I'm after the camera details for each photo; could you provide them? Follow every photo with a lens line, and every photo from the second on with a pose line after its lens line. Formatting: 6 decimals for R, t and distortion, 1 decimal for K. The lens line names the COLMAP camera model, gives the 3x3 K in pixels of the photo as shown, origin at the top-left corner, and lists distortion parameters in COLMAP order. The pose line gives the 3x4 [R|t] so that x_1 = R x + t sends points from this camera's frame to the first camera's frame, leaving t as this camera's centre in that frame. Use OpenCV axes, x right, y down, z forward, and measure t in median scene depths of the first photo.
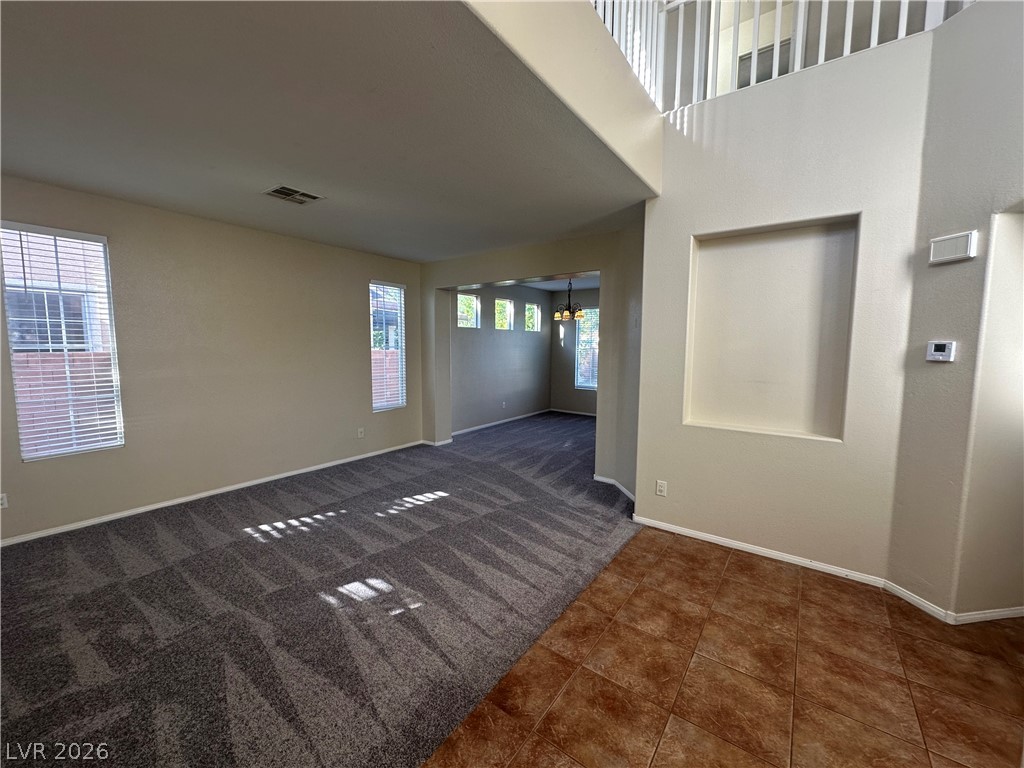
lens RADIAL K [[409.1, 0, 511.4], [0, 409.1, 382.9], [0, 0, 1]] dist [0.000695, 0.000081]
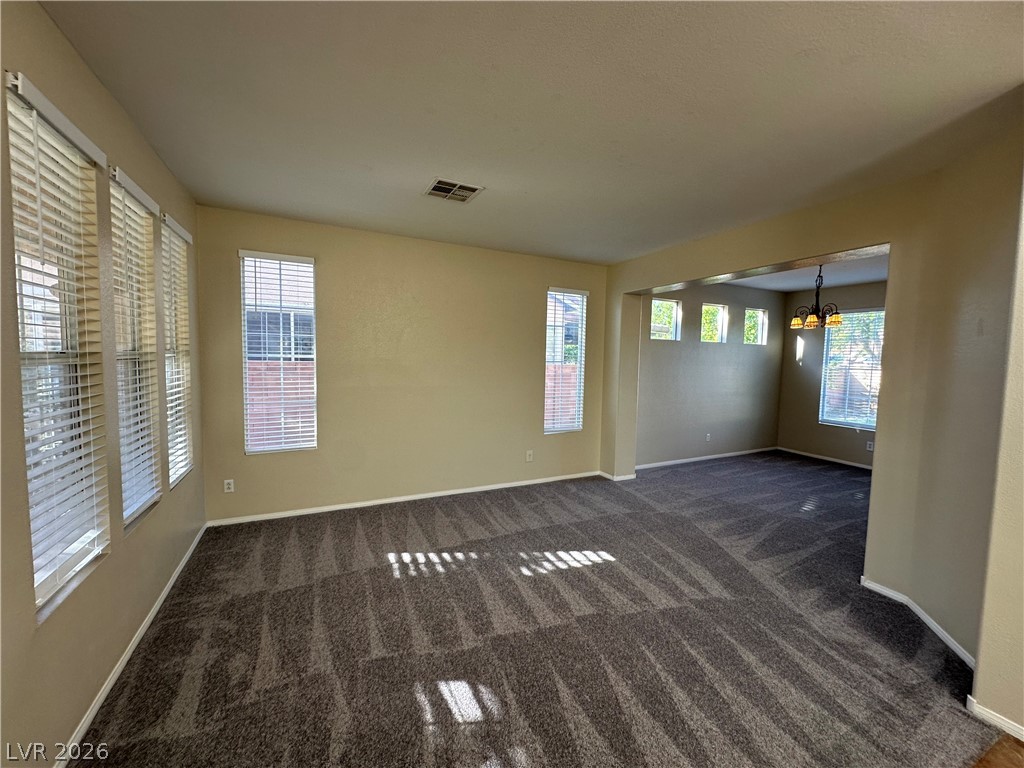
lens RADIAL K [[409.1, 0, 511.4], [0, 409.1, 382.9], [0, 0, 1]] dist [0.000695, 0.000081]
pose [[0.886932, 0.043046, -0.459889, 0.006705], [-0.058822, 0.998068, -0.020023, -0.023883], [0.458139, 0.044810, 0.887750, 0.225261]]
